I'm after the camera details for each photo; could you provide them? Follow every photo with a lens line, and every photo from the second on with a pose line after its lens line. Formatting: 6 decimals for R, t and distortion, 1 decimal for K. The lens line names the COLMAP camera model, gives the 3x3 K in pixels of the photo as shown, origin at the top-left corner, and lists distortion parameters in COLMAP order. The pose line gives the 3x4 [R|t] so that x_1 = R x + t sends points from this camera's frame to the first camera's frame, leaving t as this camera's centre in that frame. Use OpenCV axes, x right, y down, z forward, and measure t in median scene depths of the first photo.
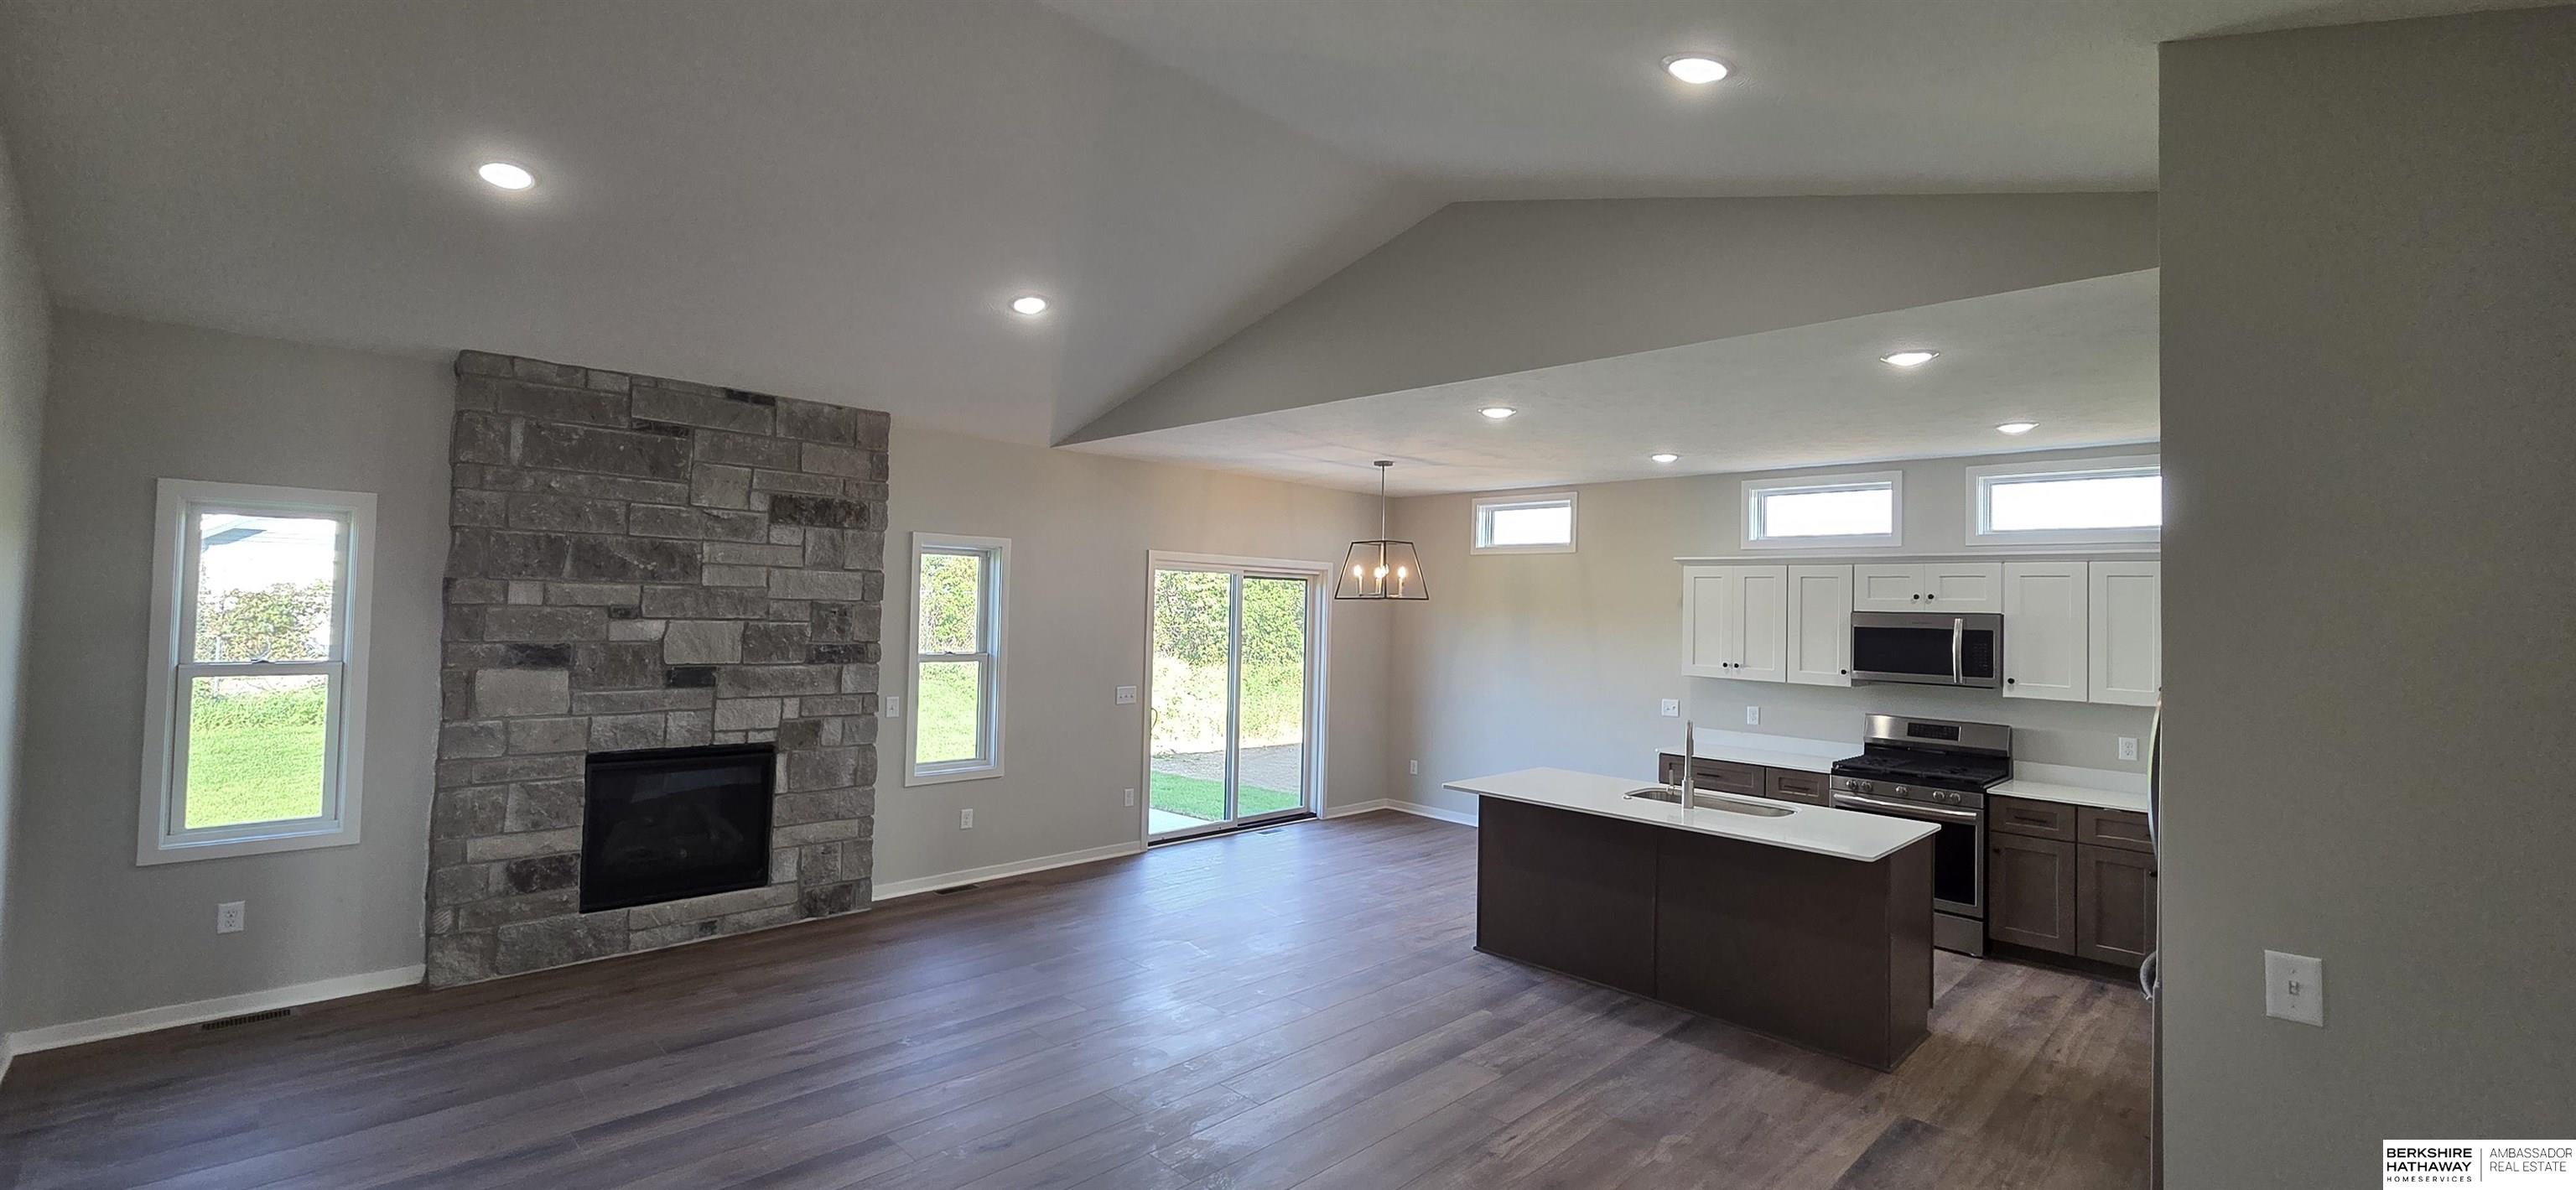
lens RADIAL K [[1056.8, 0, 1299.4], [0, 1056.8, 578.7], [0, 0, 1]] dist [0.003358, -0.000969]
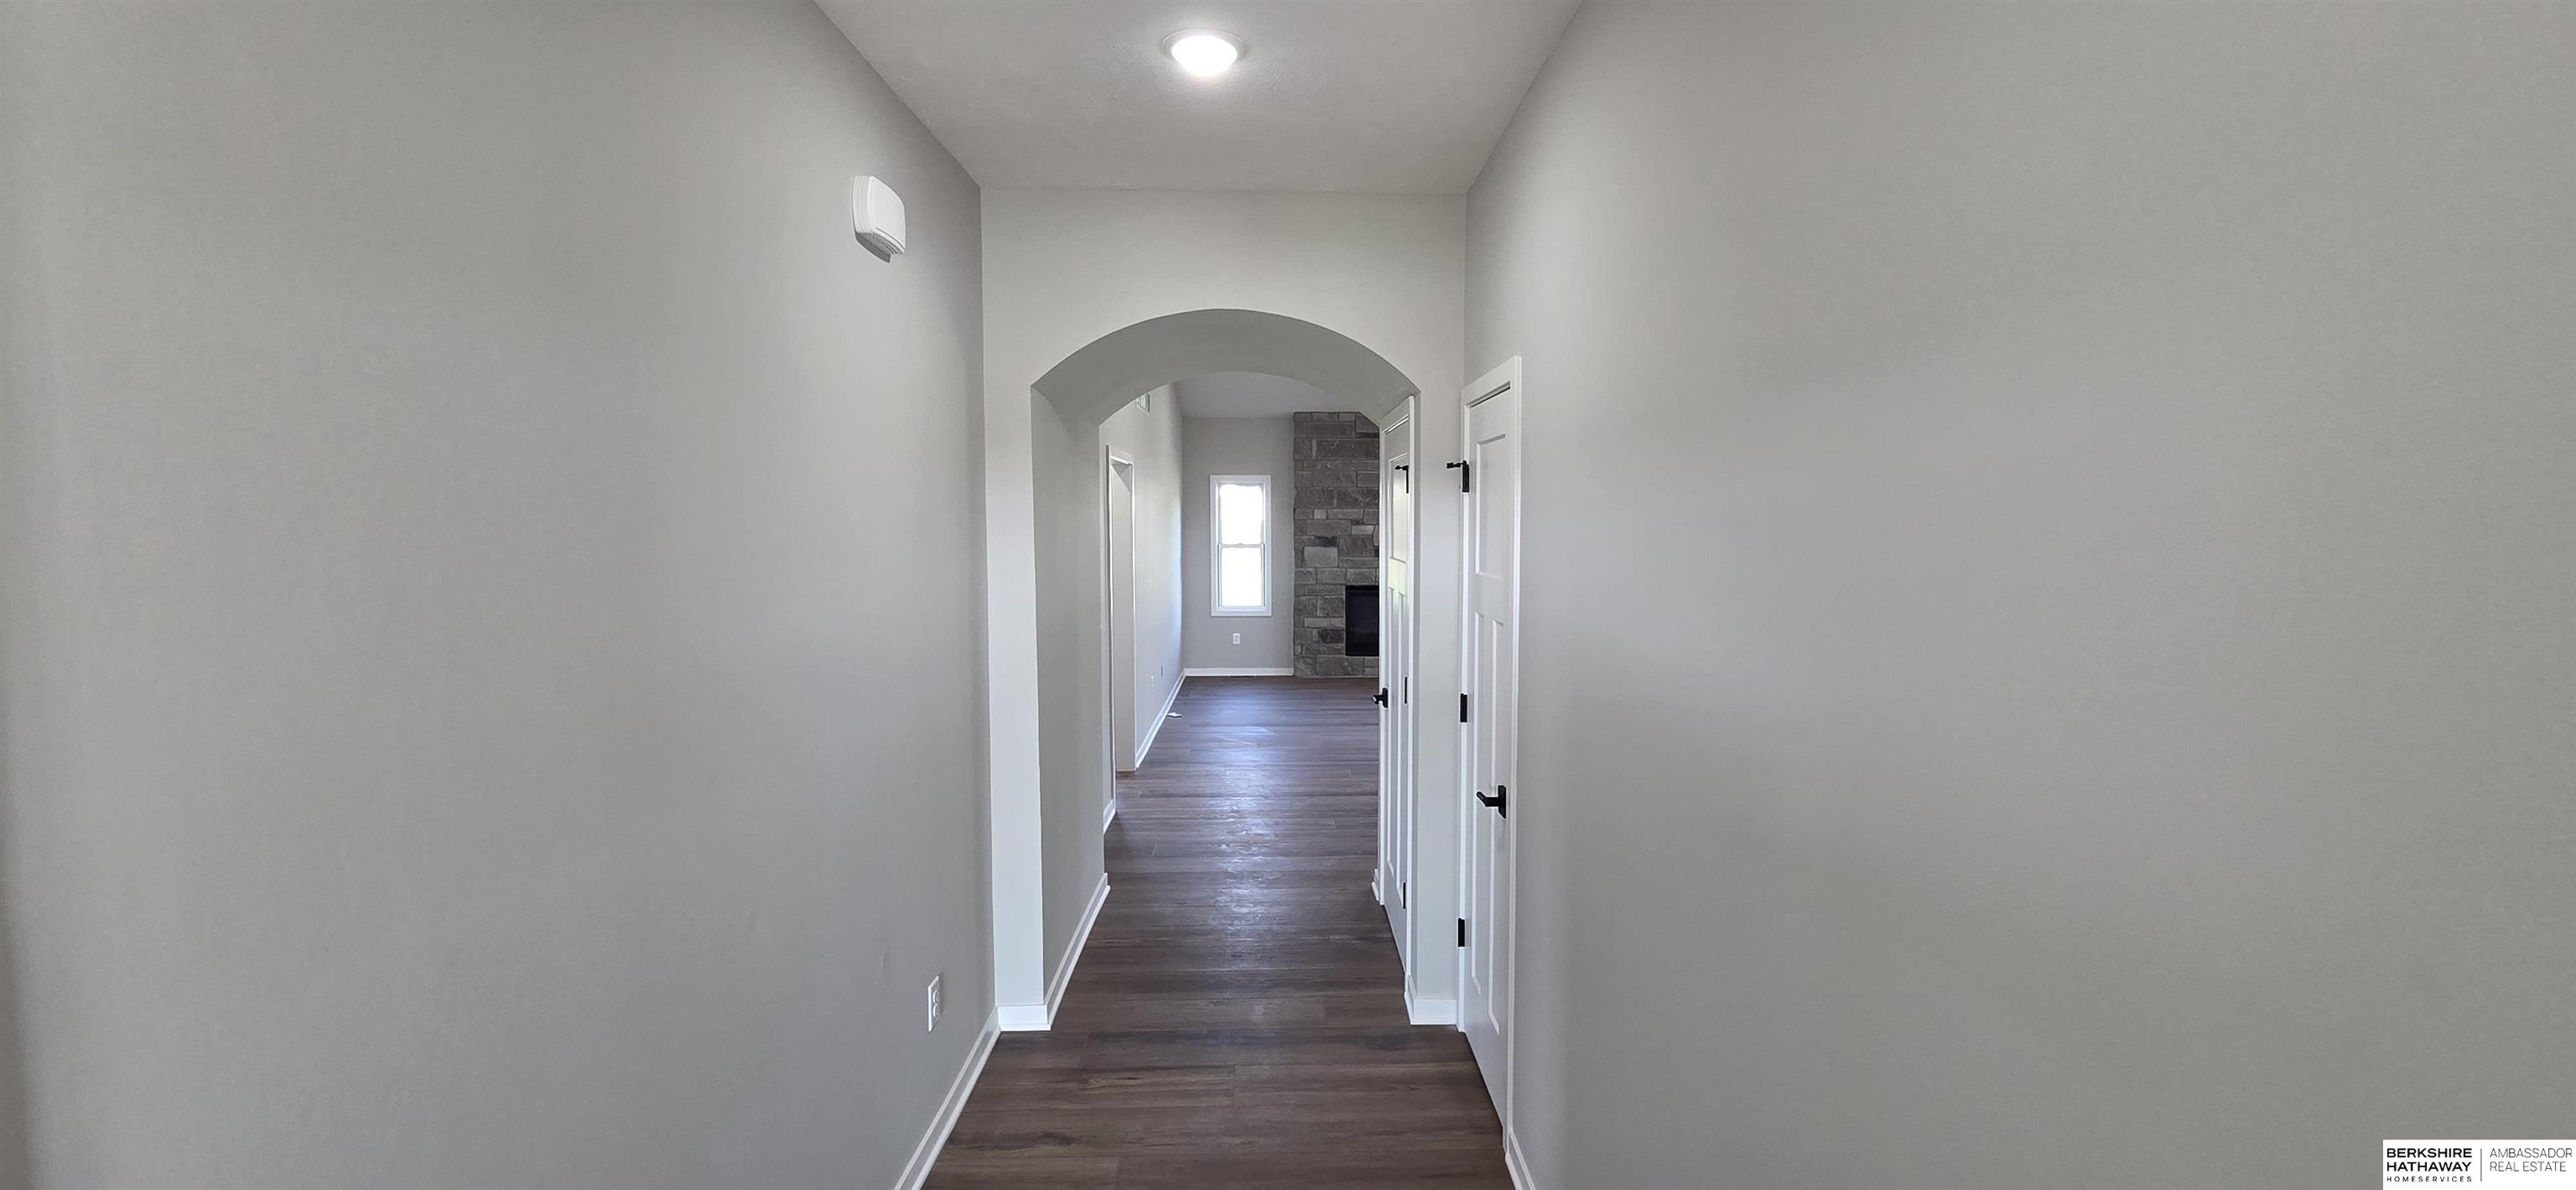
lens RADIAL K [[1056.8, 0, 1290.1], [0, 1056.8, 568.7], [0, 0, 1]] dist [0.003358, -0.000969]
pose [[0.747290, 0.024209, -0.664057, 0.705442], [0.041588, 0.995673, 0.083099, -0.058208], [0.663195, -0.089716, 0.743050, -0.717573]]
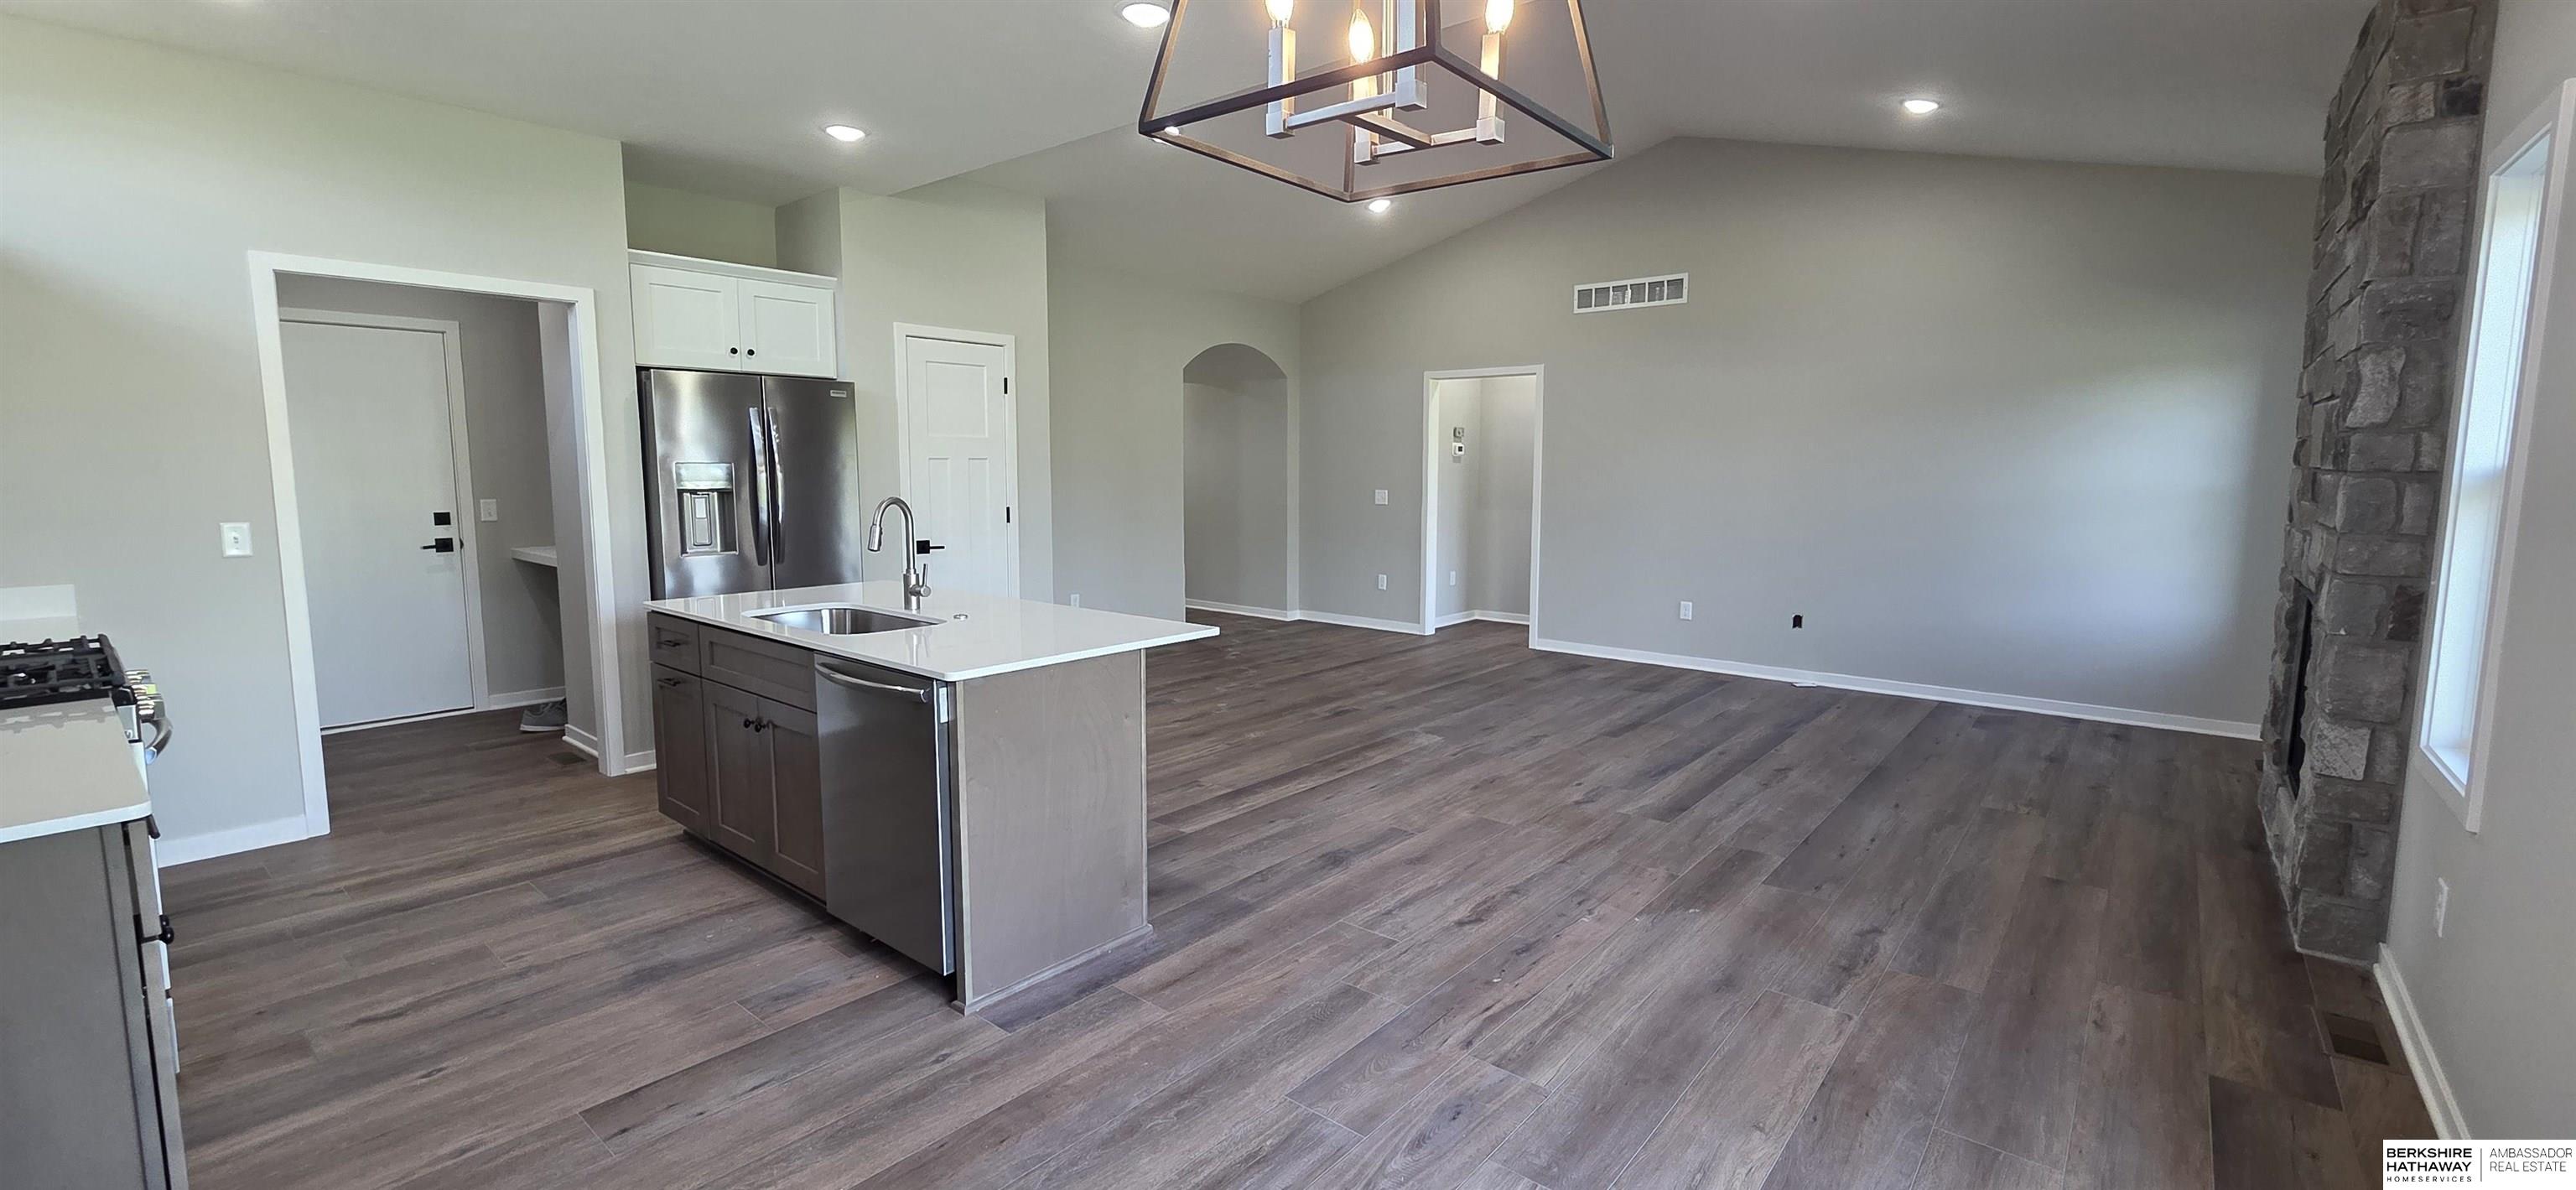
lens RADIAL K [[1056.8, 0, 1307.9], [0, 1056.8, 576.3], [0, 0, 1]] dist [0.003358, -0.000969]
pose [[-0.994055, -0.017654, -0.107438, 0.157328], [-0.026022, 0.996692, 0.076993, 0.119443], [0.105723, 0.079331, -0.991226, 1.673198]]
